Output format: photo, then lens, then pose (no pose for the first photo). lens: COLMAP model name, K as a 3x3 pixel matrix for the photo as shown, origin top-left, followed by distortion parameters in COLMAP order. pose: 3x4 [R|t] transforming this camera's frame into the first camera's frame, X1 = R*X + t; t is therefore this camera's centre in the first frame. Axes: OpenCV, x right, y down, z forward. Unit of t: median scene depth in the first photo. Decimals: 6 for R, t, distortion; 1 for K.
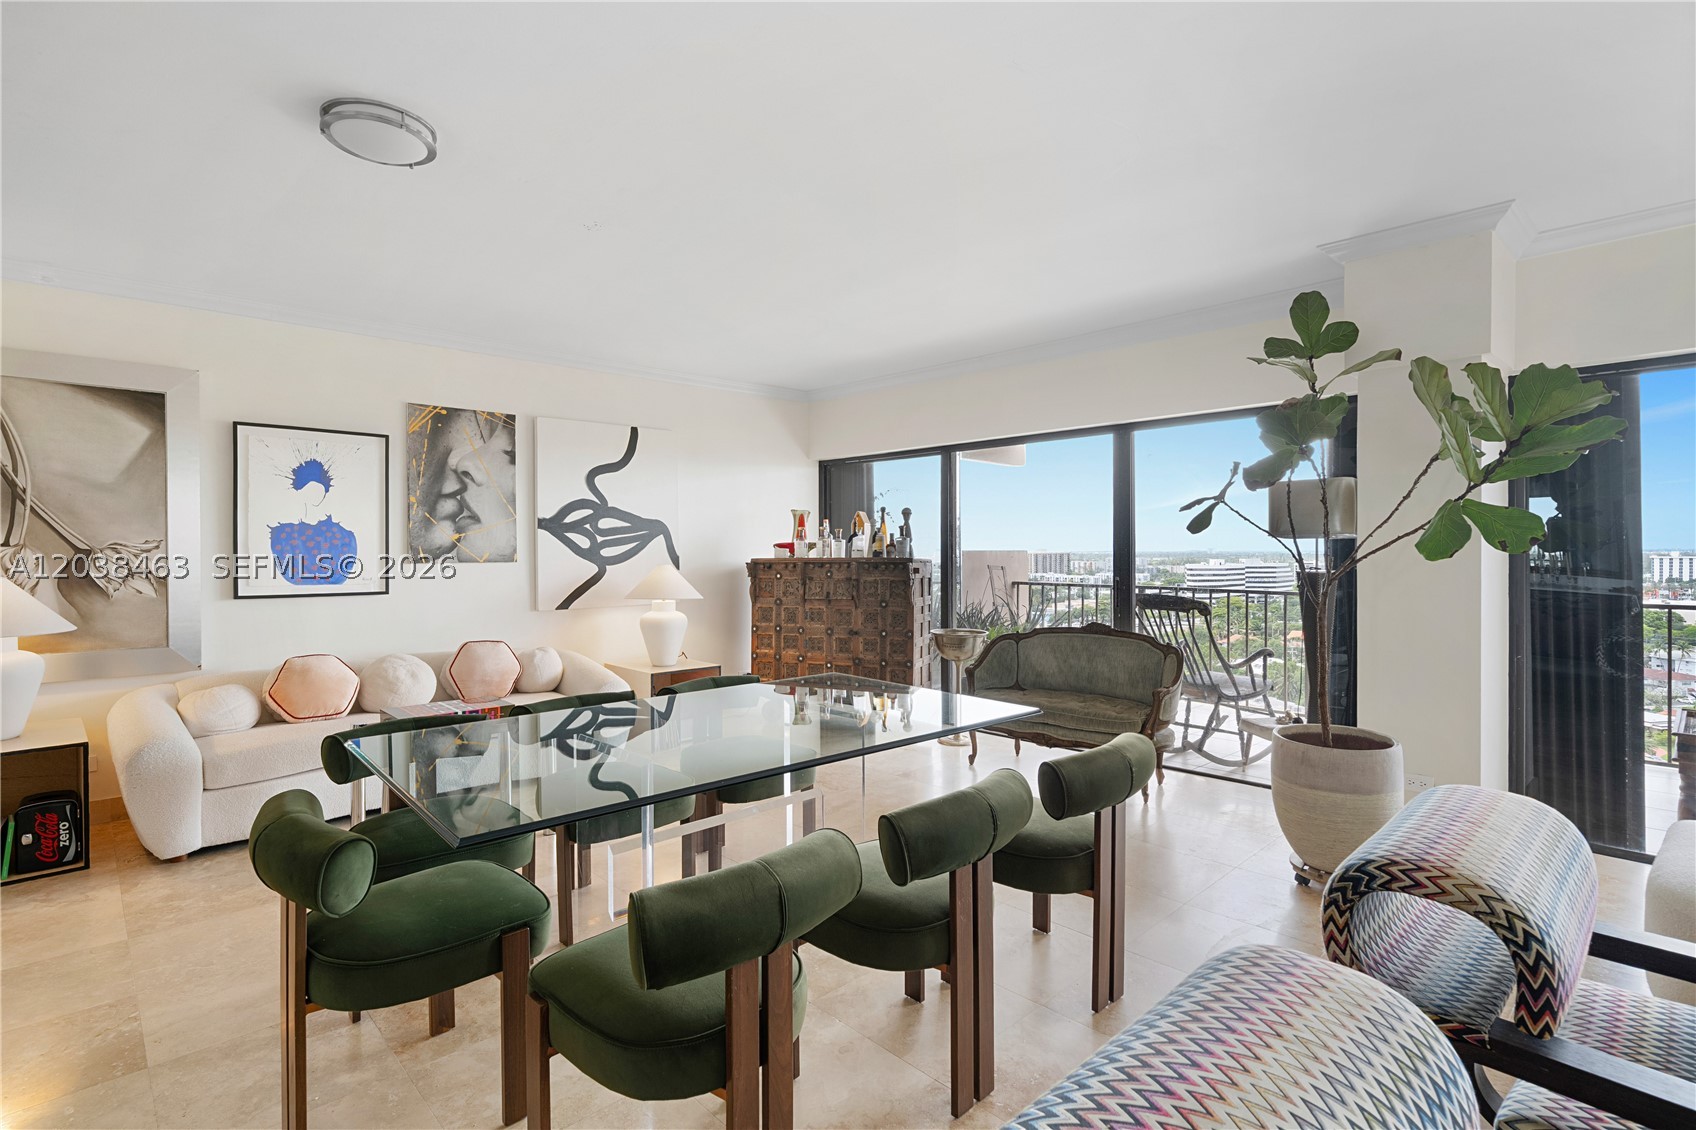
lens RADIAL K [[813.0, 0, 844.5], [0, 813.0, 558.2], [0, 0, 1]] dist [0.004452, 0.000881]
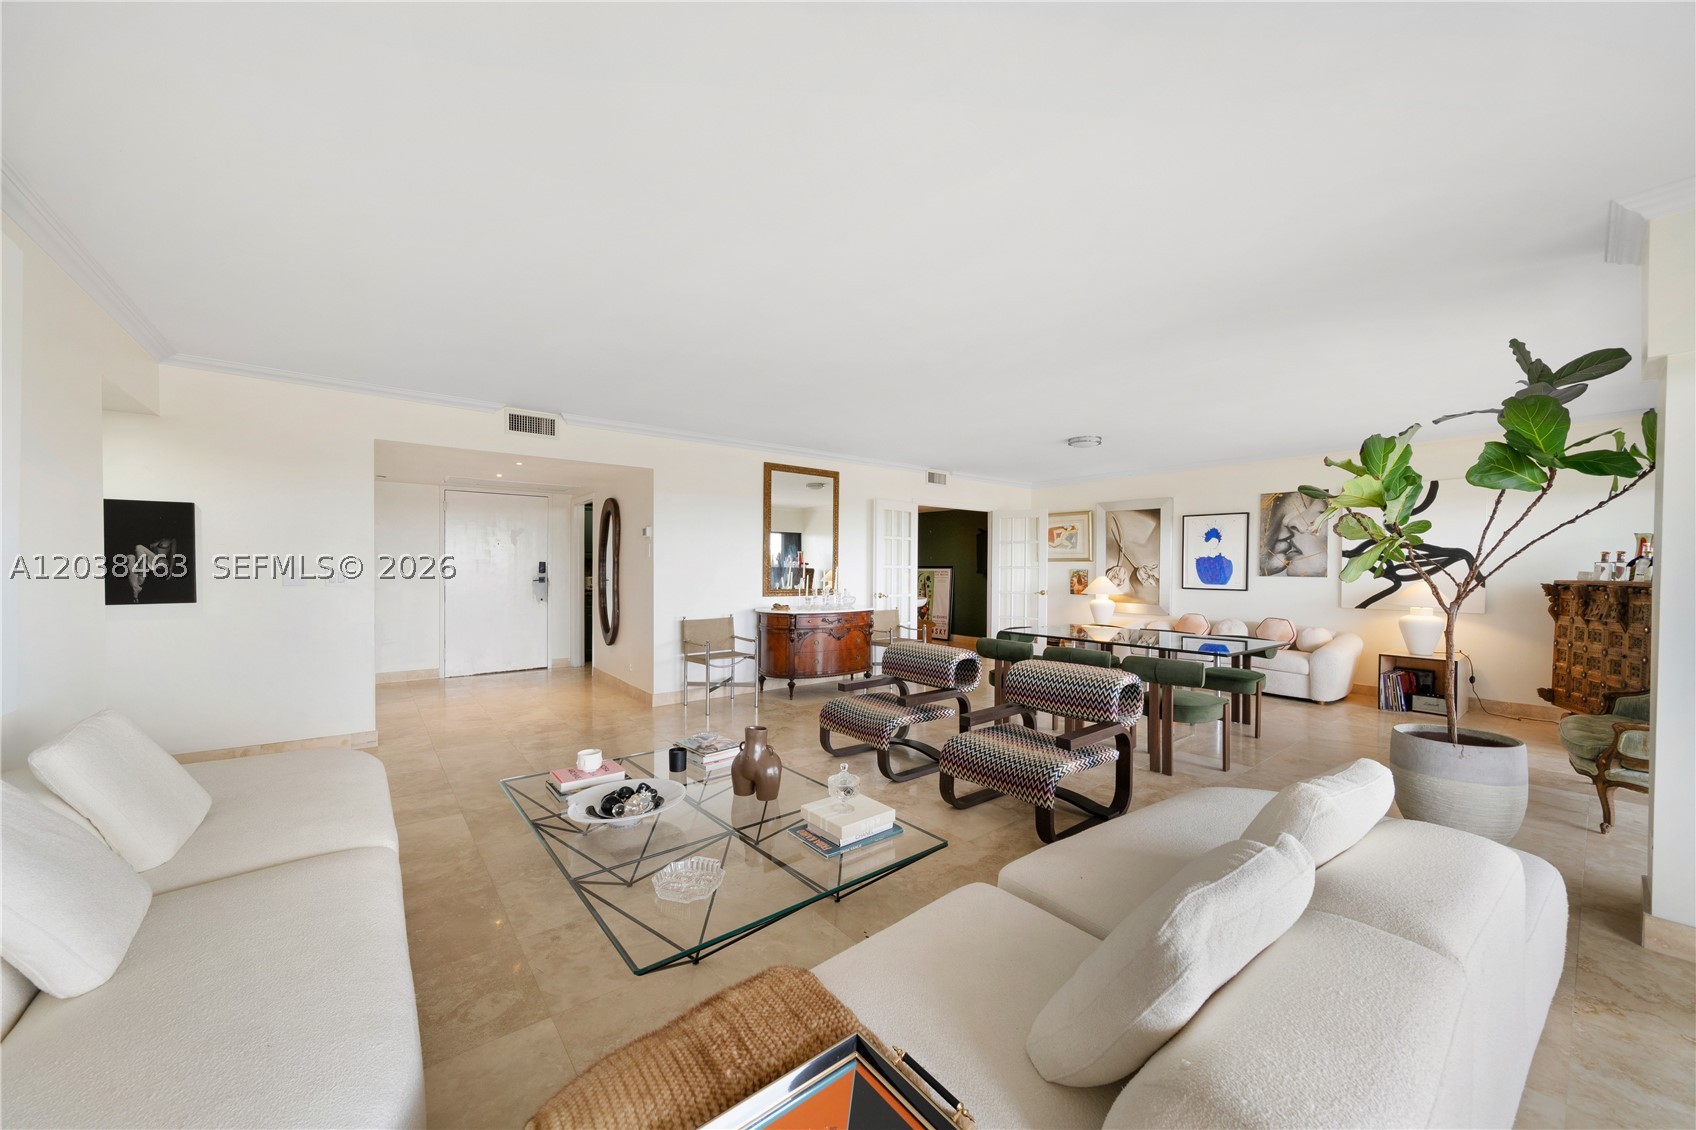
lens RADIAL K [[624.3, 0, 824.0], [0, 624.3, 568.8], [0, 0, 1]] dist [-0.002433, -0.000144]
pose [[-0.097081, 0.014241, -0.995175, 0.961447], [-0.011725, 0.999812, 0.015451, -0.019931], [0.995207, 0.013169, -0.096896, 0.091591]]
